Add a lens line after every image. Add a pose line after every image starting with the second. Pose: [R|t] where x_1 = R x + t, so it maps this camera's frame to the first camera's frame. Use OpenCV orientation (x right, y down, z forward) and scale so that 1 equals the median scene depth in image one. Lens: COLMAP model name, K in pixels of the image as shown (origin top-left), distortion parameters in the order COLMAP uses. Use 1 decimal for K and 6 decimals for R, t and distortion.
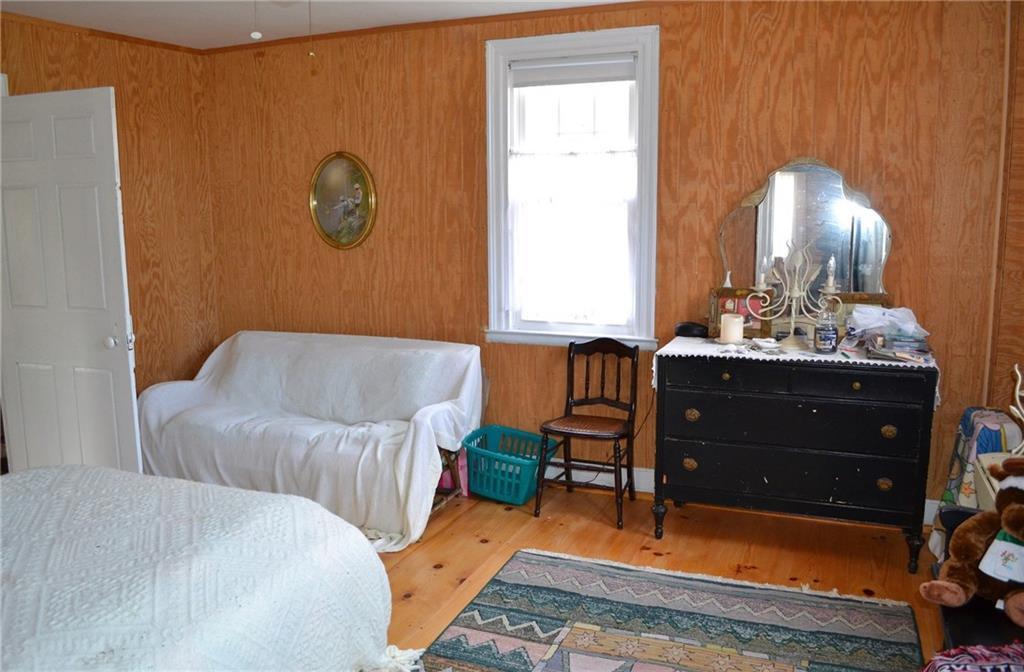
lens RADIAL K [[811.9, 0, 514.9], [0, 811.9, 336.0], [0, 0, 1]] dist [-0.087854, 0.002890]
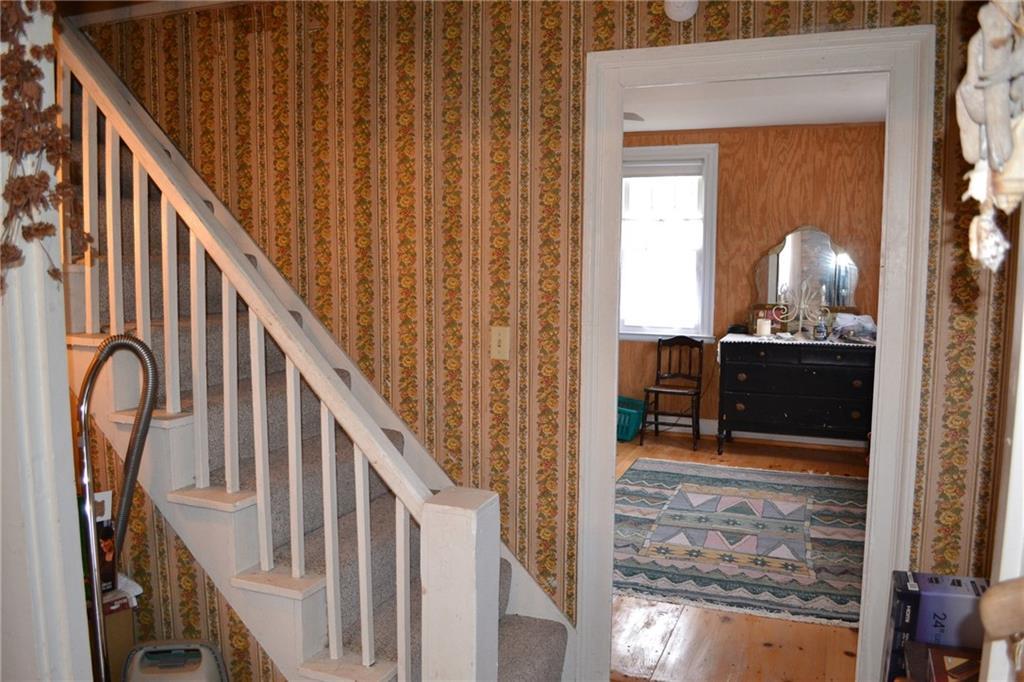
lens RADIAL K [[811.9, 0, 508.8], [0, 811.9, 340.6], [0, 0, 1]] dist [-0.087854, 0.002890]
pose [[0.999928, 0.011378, 0.003778, -0.262265], [-0.011186, 0.998808, -0.047514, 0.102518], [-0.004314, 0.047468, 0.998863, -0.652544]]
